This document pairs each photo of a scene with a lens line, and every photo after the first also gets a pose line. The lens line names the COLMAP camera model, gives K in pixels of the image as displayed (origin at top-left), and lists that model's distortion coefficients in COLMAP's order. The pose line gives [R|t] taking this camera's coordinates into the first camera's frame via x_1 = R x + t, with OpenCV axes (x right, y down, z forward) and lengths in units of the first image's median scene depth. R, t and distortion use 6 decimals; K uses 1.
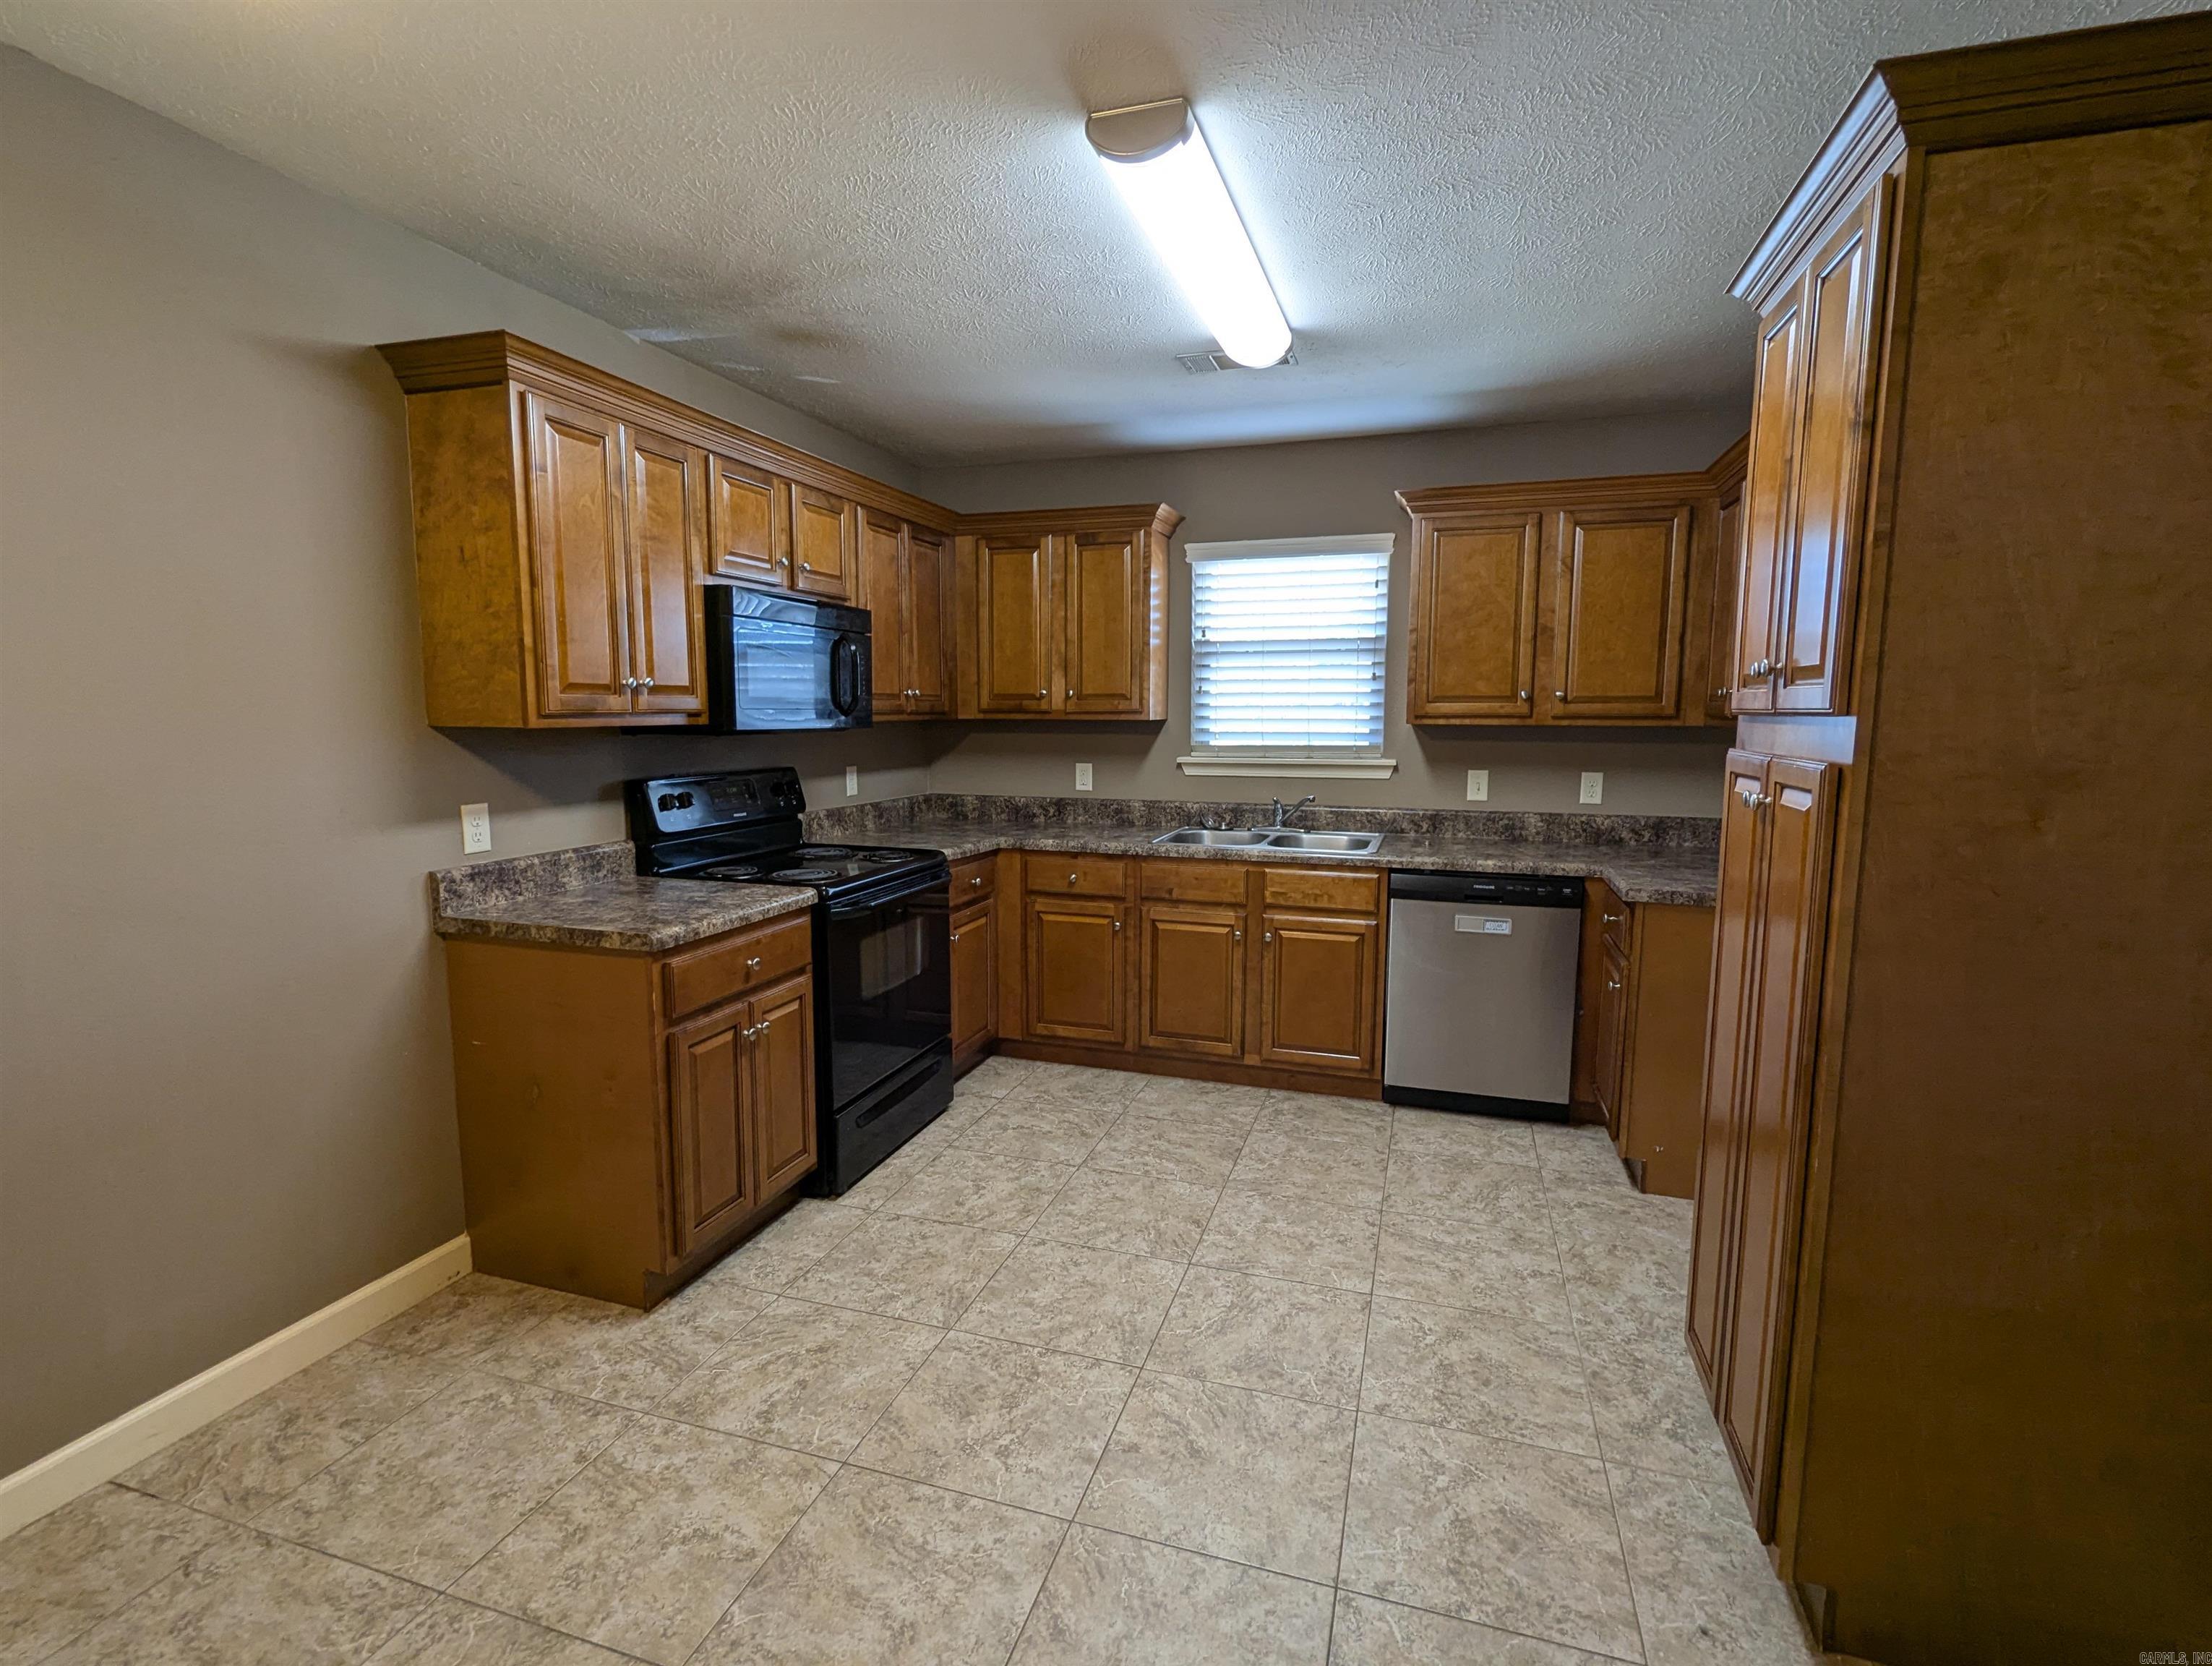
lens RADIAL K [[1055.7, 0, 1101.2], [0, 1055.7, 831.2], [0, 0, 1]] dist [0.000420, 0.000896]
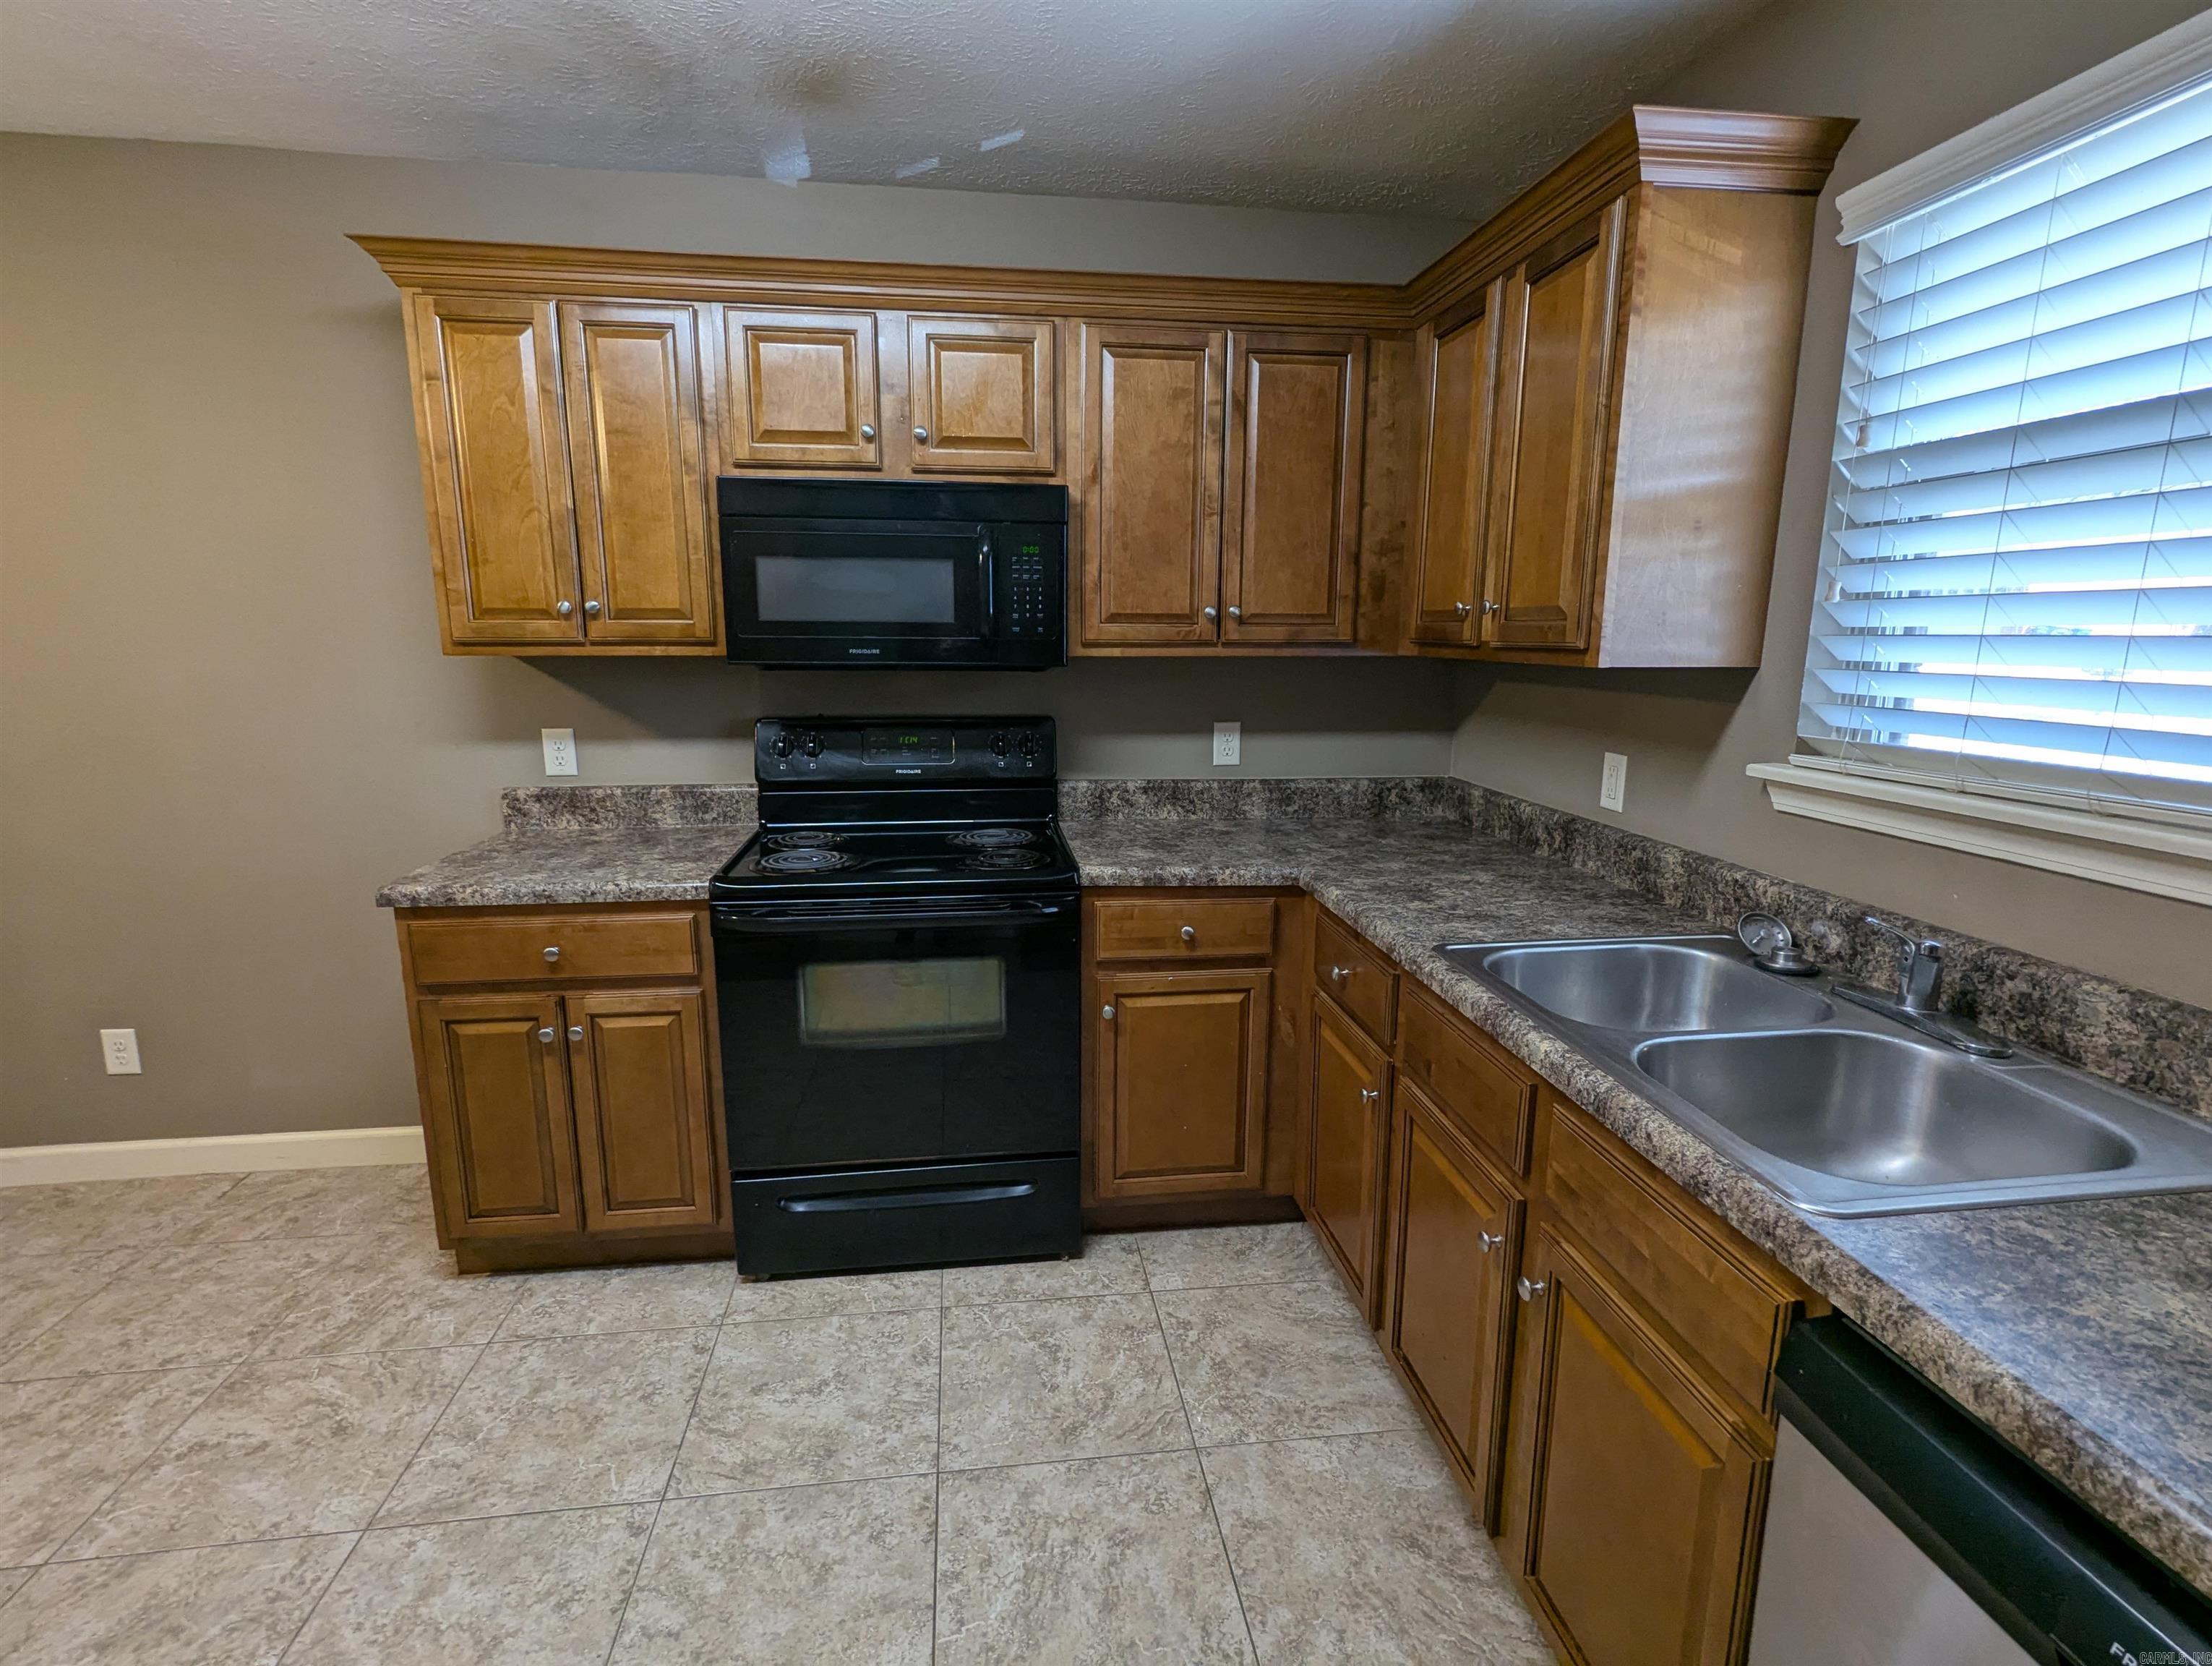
lens RADIAL K [[1055.7, 0, 1100.4], [0, 1055.7, 831.8], [0, 0, 1]] dist [0.000420, 0.000896]
pose [[0.428977, 0.170581, -0.887063, 0.439553], [-0.107501, 0.984670, 0.137364, -0.097352], [0.896896, 0.036434, 0.440738, 0.798396]]
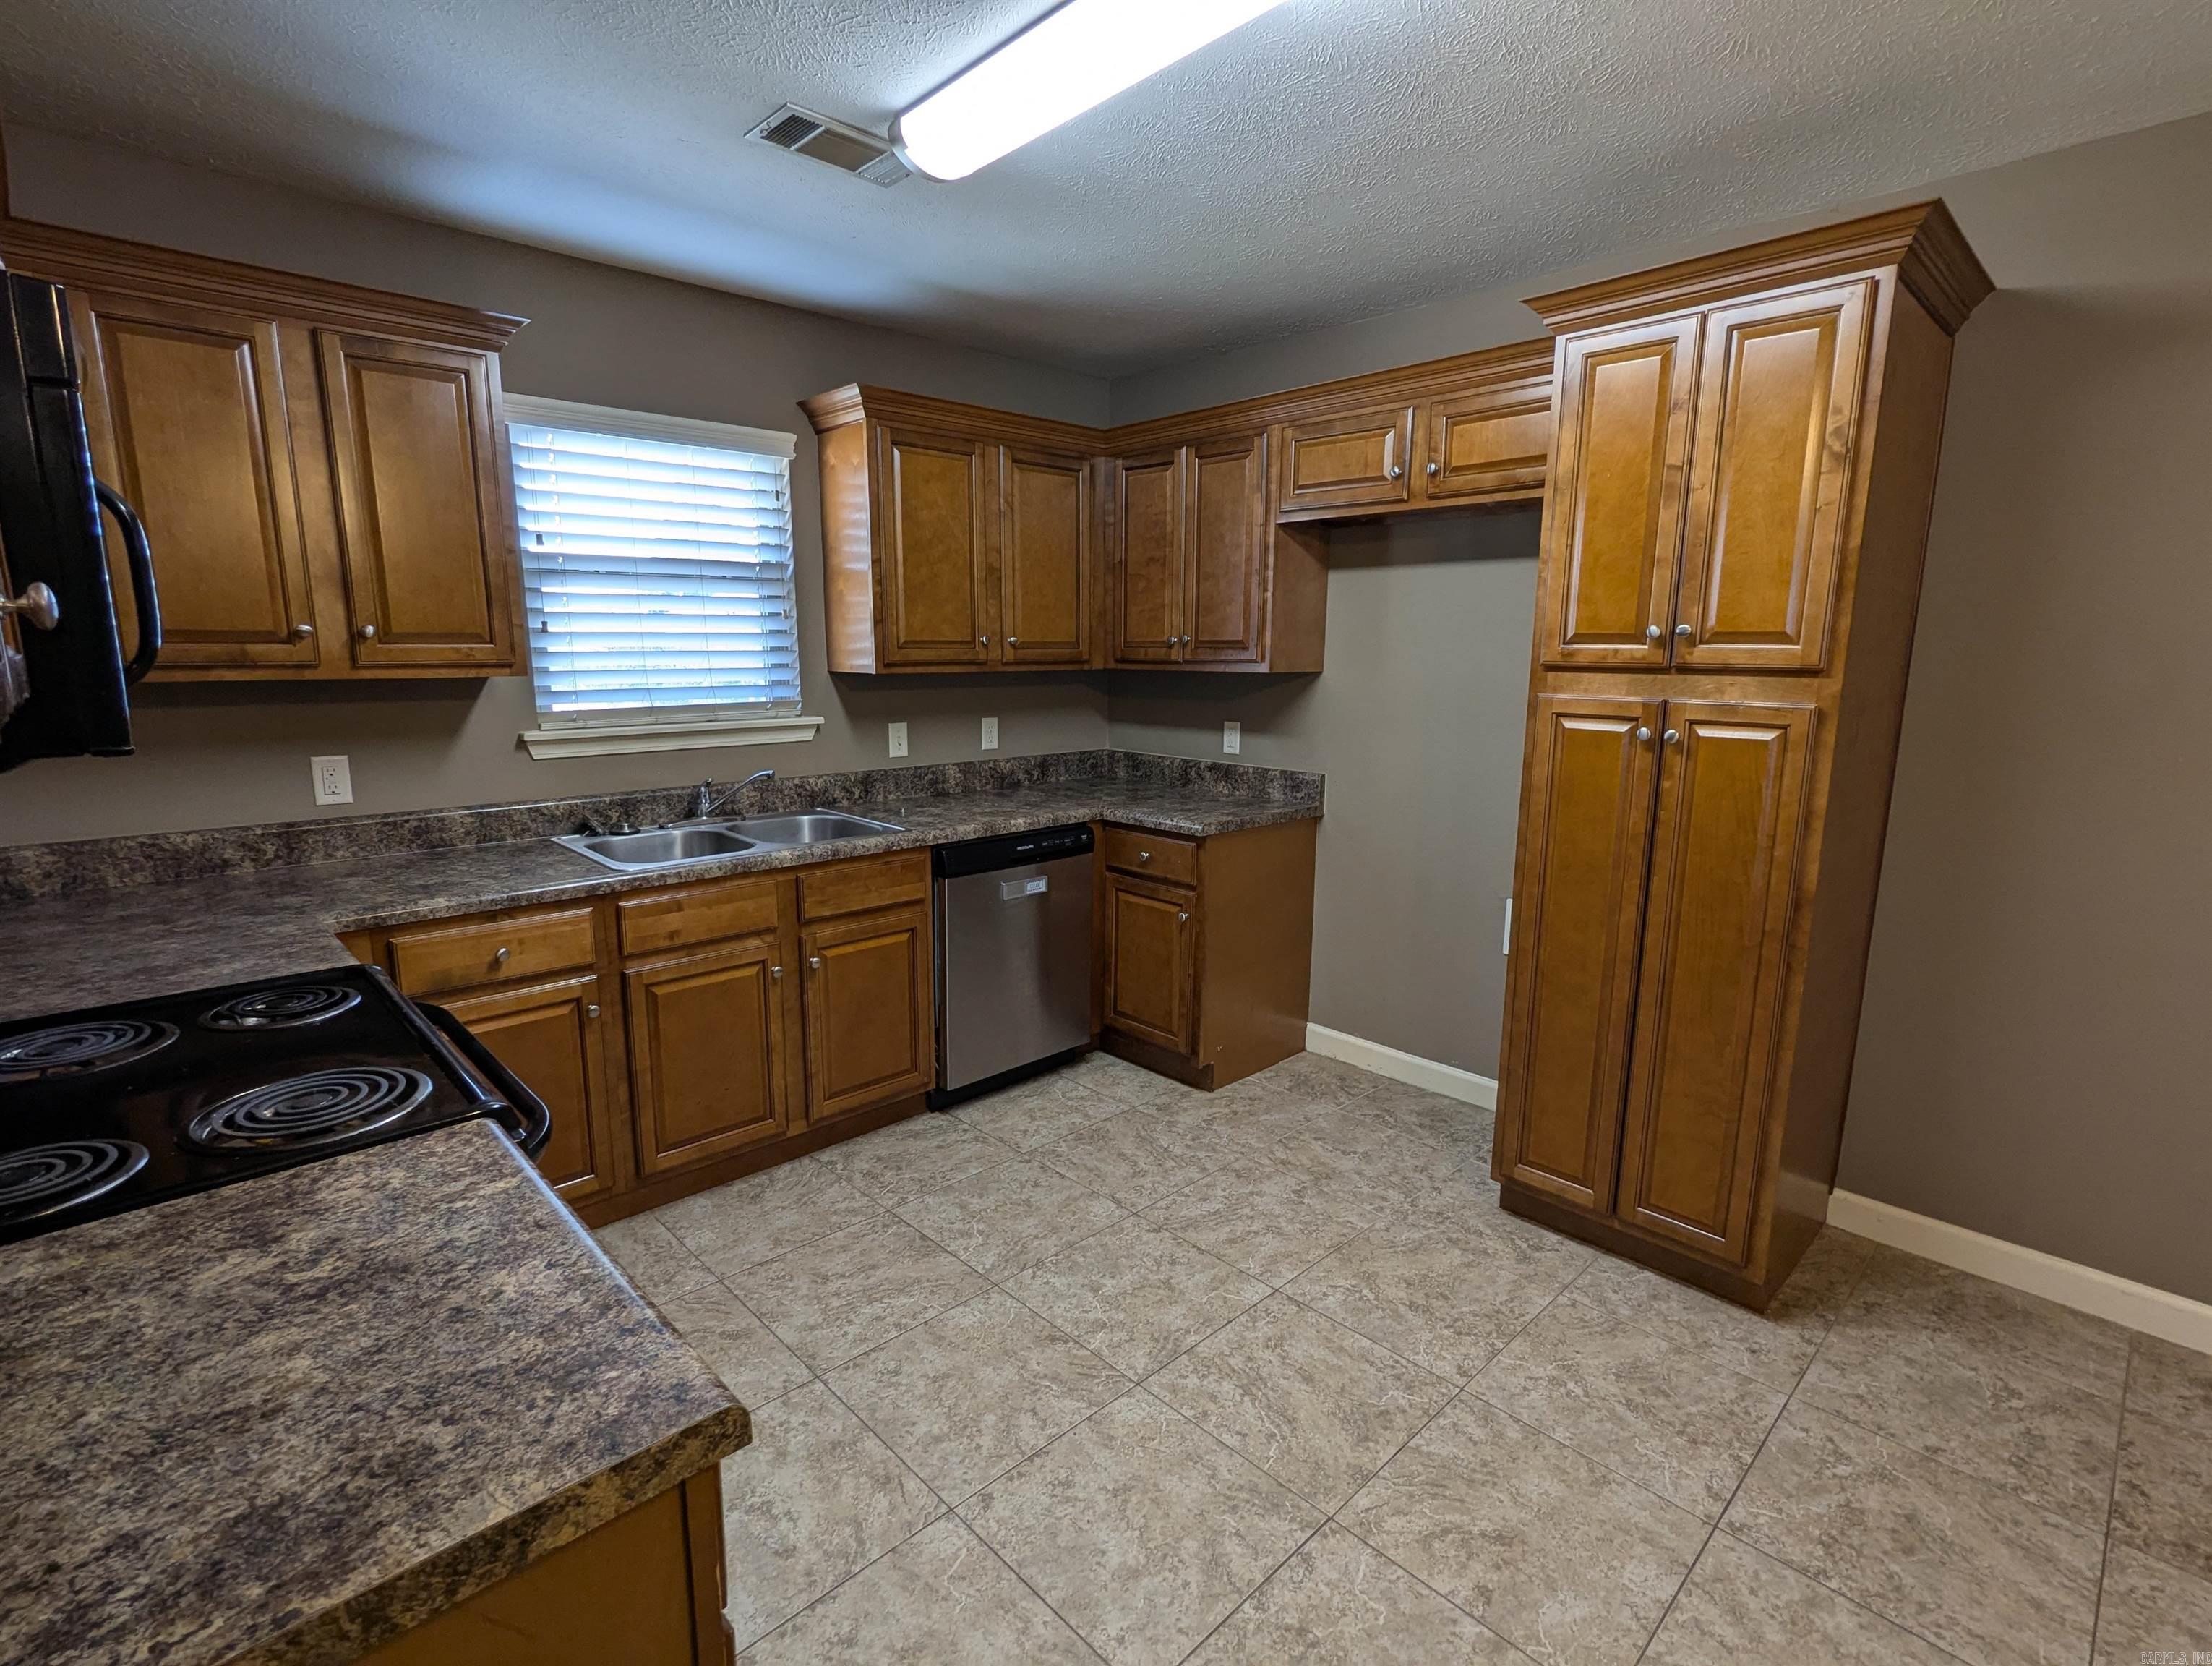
lens RADIAL K [[1055.7, 0, 1104.7], [0, 1055.7, 829.9], [0, 0, 1]] dist [0.000420, 0.000896]
pose [[0.474631, -0.153794, 0.866644, -0.434607], [0.099257, 0.987688, 0.120914, -0.072704], [-0.874570, 0.028631, 0.484053, 0.509795]]
